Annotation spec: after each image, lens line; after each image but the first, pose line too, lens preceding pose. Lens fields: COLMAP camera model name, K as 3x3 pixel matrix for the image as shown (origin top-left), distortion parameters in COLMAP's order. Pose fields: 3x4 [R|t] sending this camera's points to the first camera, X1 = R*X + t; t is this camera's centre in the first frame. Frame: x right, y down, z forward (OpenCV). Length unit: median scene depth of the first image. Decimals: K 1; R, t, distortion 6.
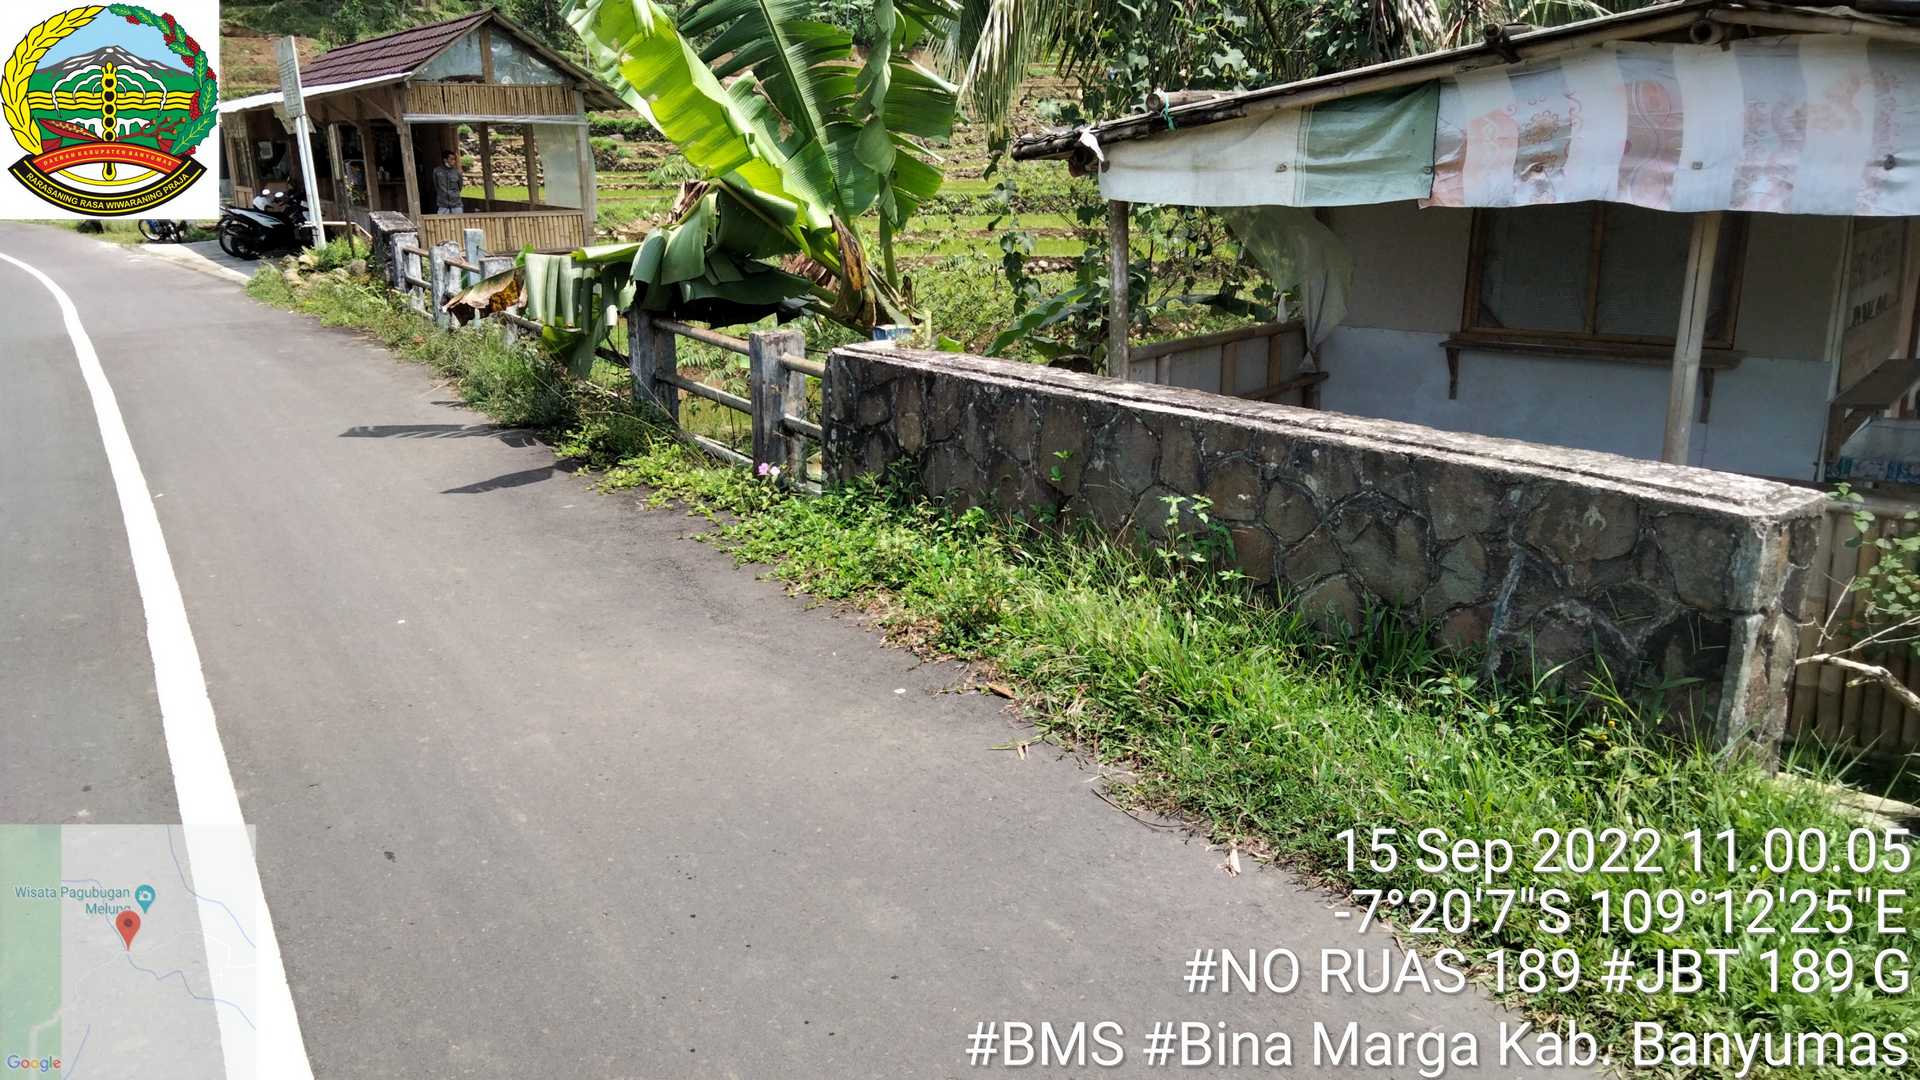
lens RADIAL K [[1363.9, 0, 926.7], [0, 1363.9, 561.2], [0, 0, 1]] dist [0.025744, 0.001889]
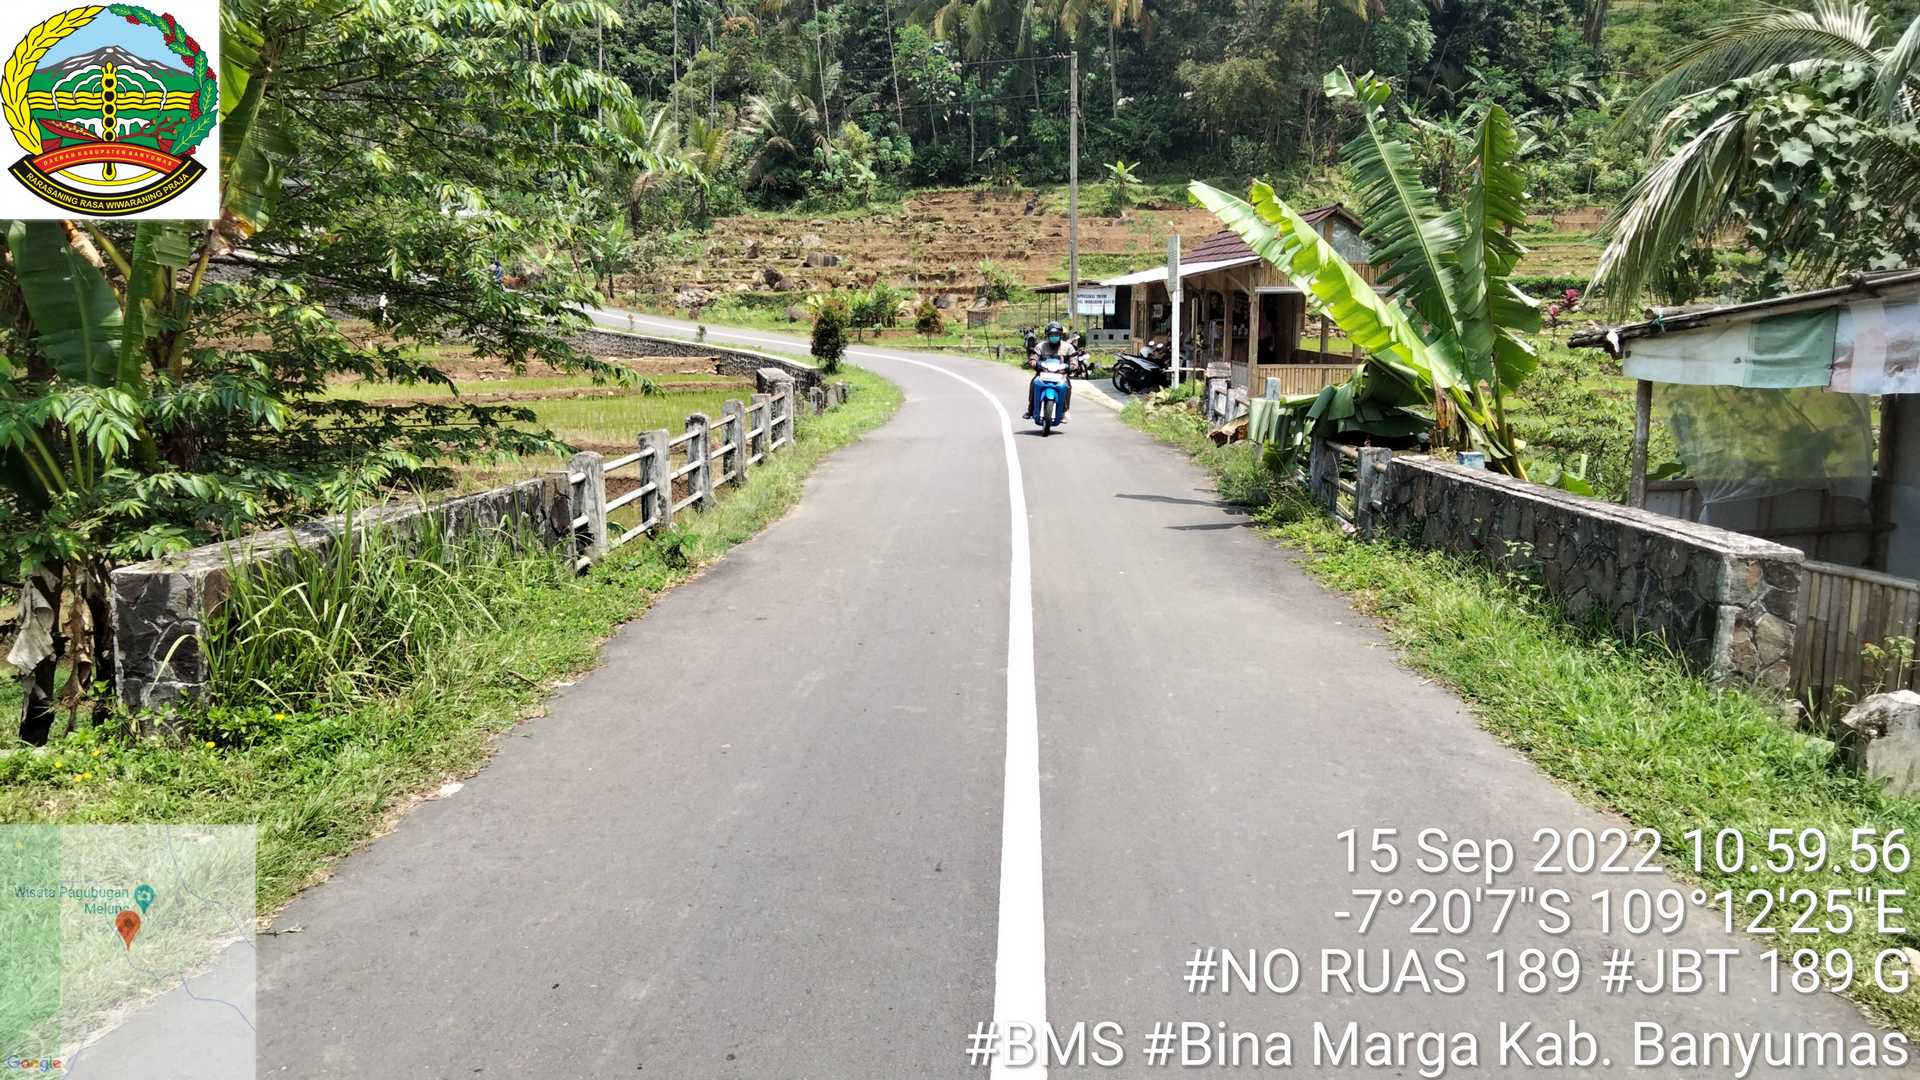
lens RADIAL K [[1363.9, 0, 926.7], [0, 1363.9, 561.2], [0, 0, 1]] dist [0.025744, 0.001889]
pose [[0.819288, 0.116625, -0.561397, 0.338344], [-0.173815, 0.983542, -0.049339, 0.120540], [0.546403, 0.138002, 0.826075, -0.544336]]
